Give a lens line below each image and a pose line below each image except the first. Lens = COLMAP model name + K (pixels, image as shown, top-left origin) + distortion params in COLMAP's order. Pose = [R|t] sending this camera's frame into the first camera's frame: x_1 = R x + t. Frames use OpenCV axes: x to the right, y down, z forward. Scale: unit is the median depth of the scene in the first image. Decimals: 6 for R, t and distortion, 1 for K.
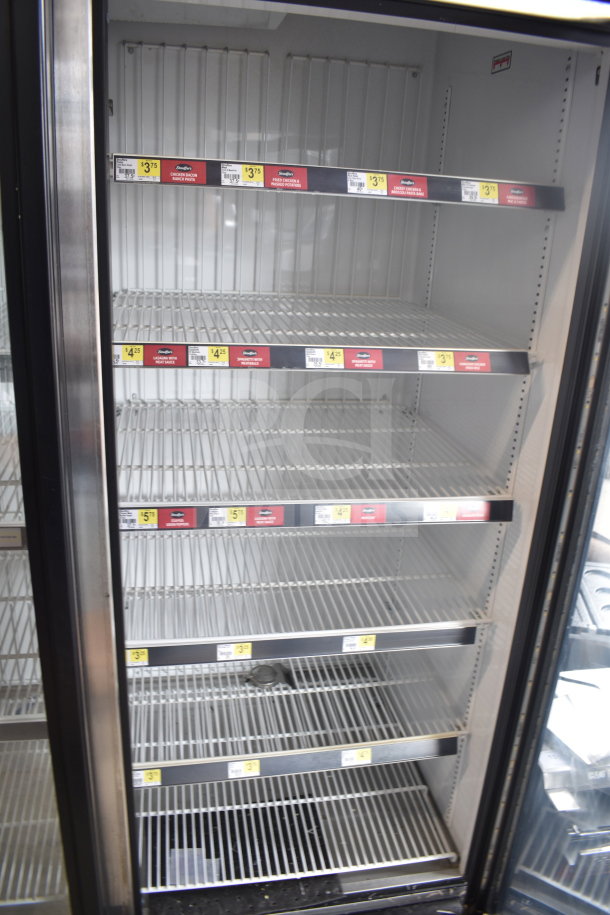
lens RADIAL K [[715.8, 0, 305.0], [0, 715.8, 457.5], [0, 0, 1]] dist [-0.003357, -0.005030]
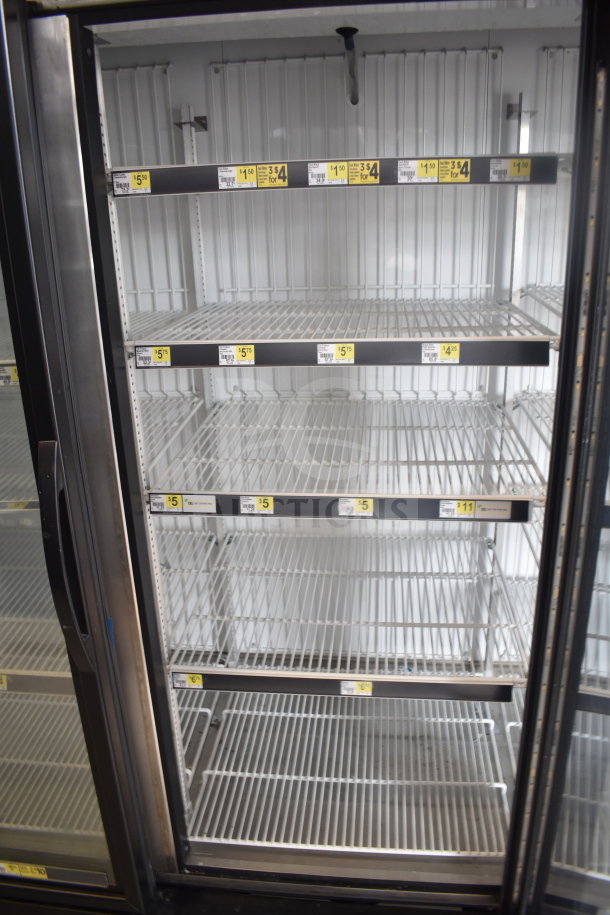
lens RADIAL K [[690.4, 0, 306.8], [0, 690.4, 495.1], [0, 0, 1]] dist [-0.004107, -0.116674]
pose [[0.956929, 0.029535, -0.288814, 0.272612], [-0.011556, 0.997898, 0.063758, -0.002986], [0.290090, -0.057674, 0.955260, 0.056610]]
